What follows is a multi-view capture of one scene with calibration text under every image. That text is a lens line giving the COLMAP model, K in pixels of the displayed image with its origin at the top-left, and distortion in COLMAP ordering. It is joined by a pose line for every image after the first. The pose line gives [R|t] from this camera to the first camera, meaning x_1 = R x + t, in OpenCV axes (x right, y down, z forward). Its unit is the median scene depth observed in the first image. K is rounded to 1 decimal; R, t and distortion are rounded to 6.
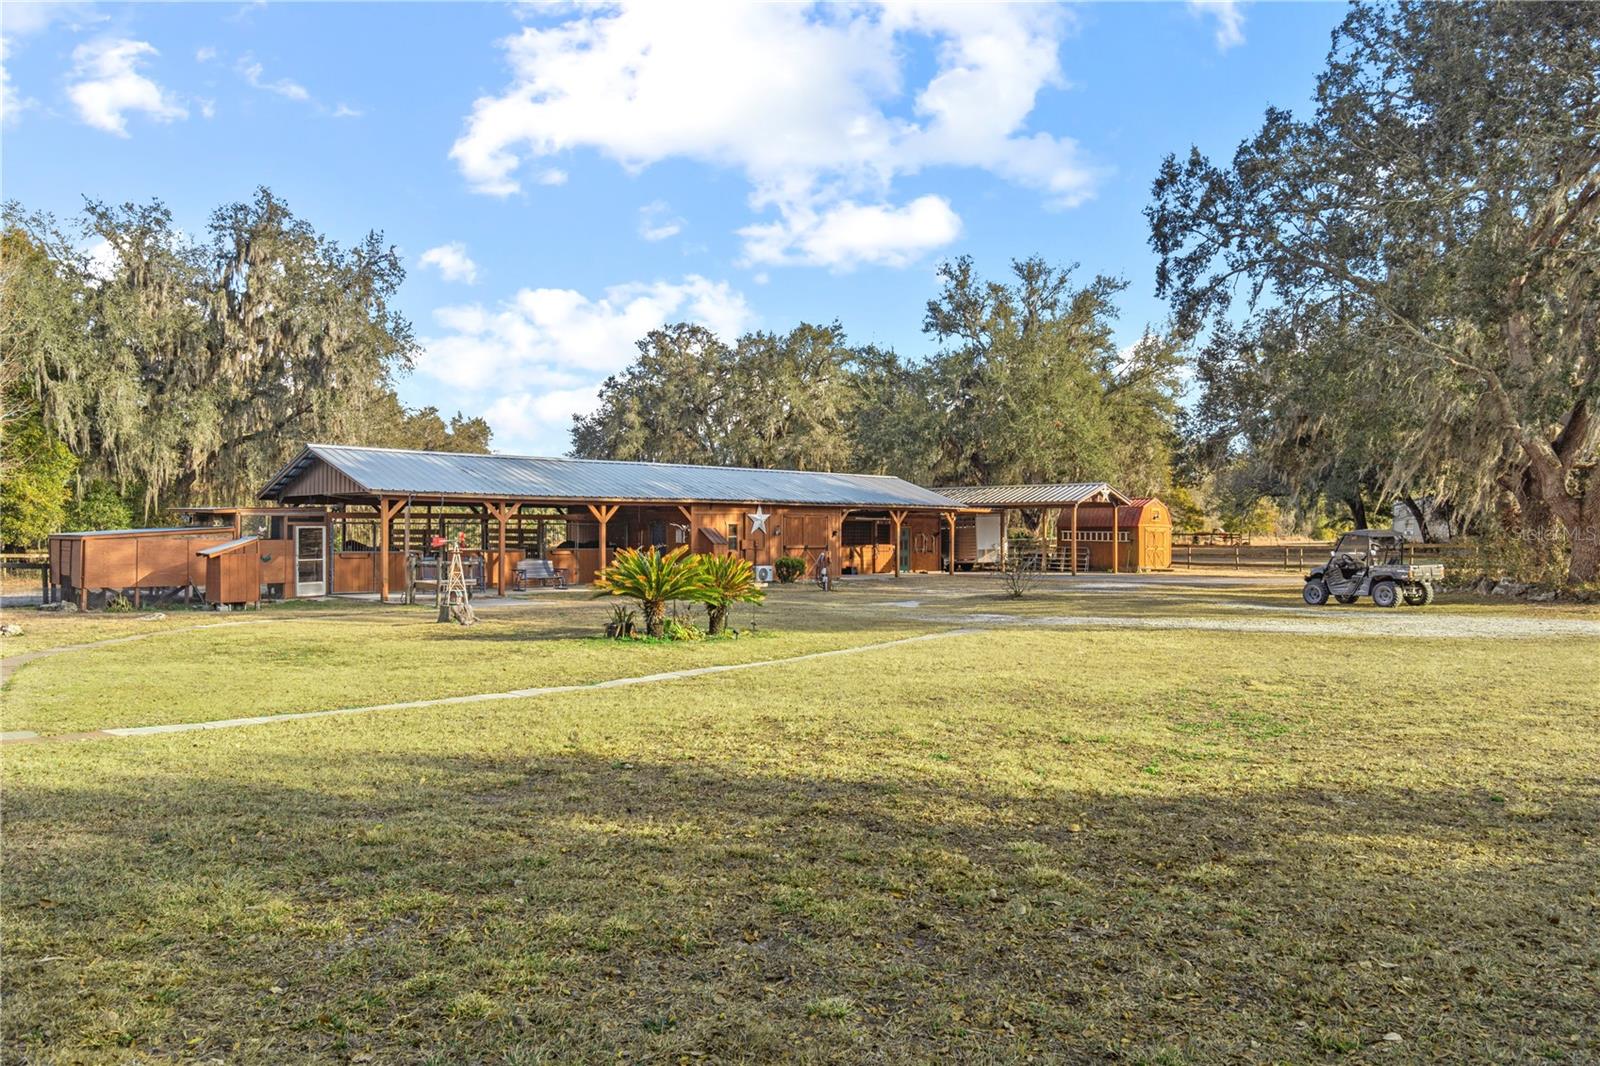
lens RADIAL K [[1113.3, 0, 797.3], [0, 1113.3, 529.7], [0, 0, 1]] dist [0.010380, 0.004724]
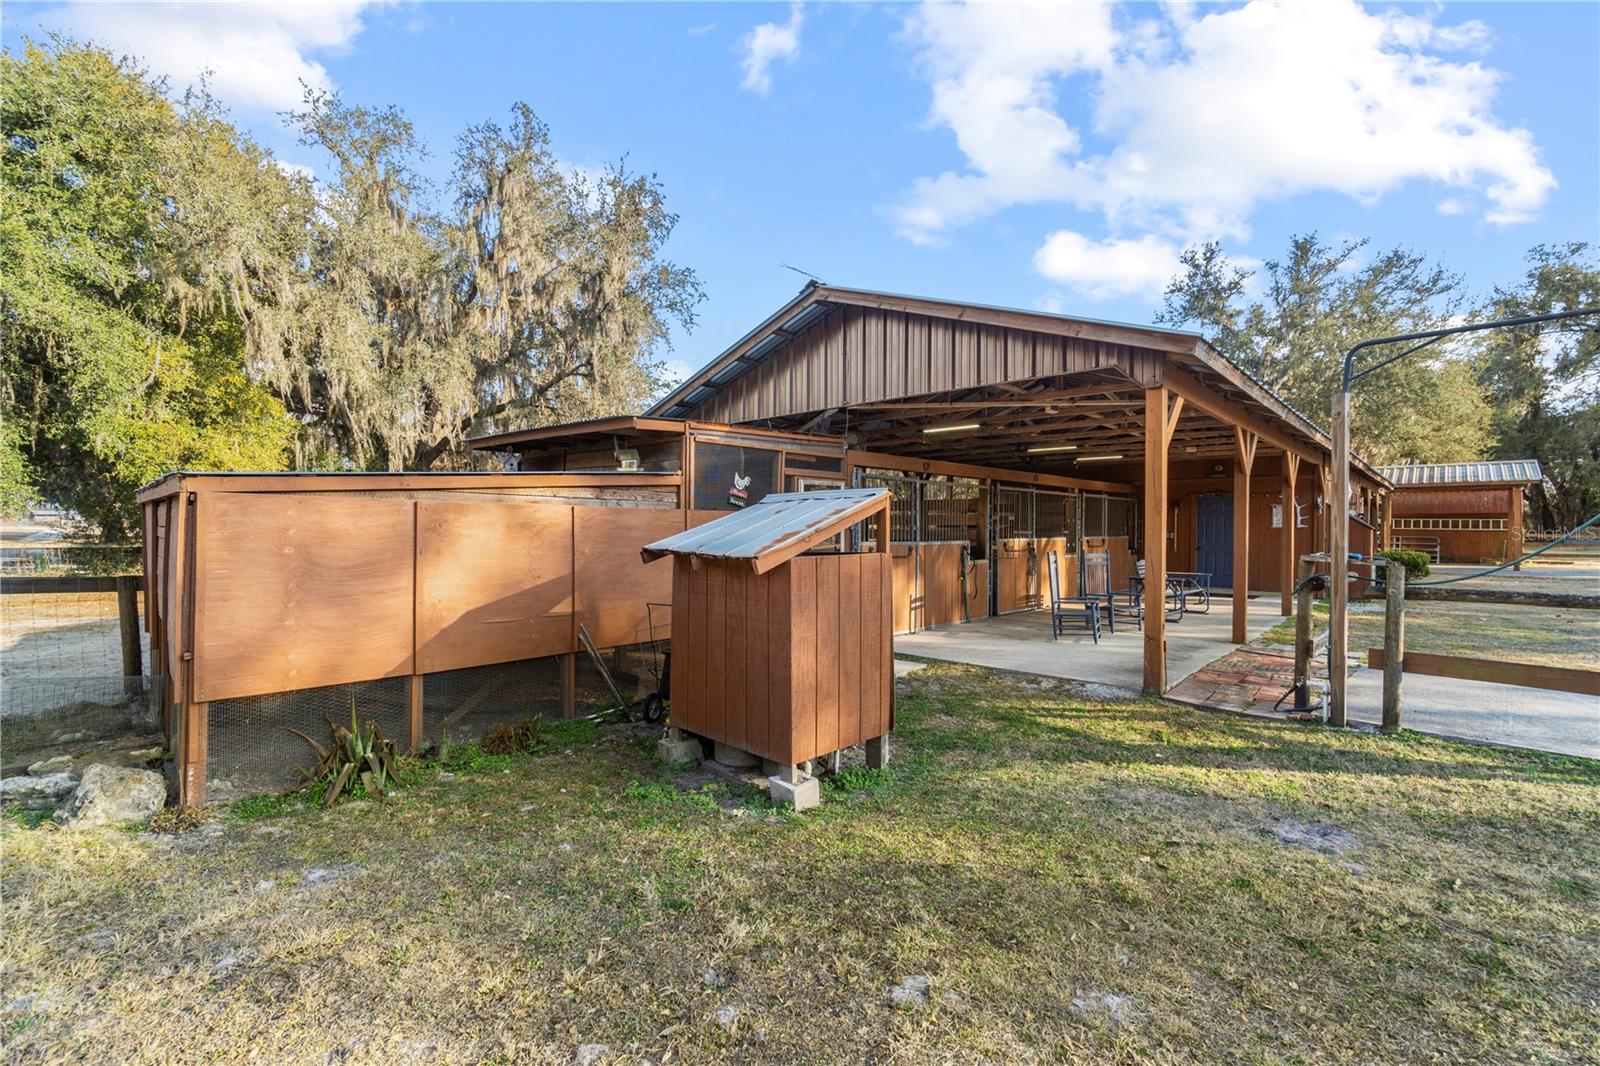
lens RADIAL K [[700.0, 0, 799.8], [0, 700.0, 535.1], [0, 0, 1]] dist [0.000967, 0.000461]
pose [[0.999637, 0.002854, 0.026791, -0.280482], [-0.003217, 0.999903, 0.013518, 0.008381], [-0.026750, -0.013599, 0.999550, 0.461183]]
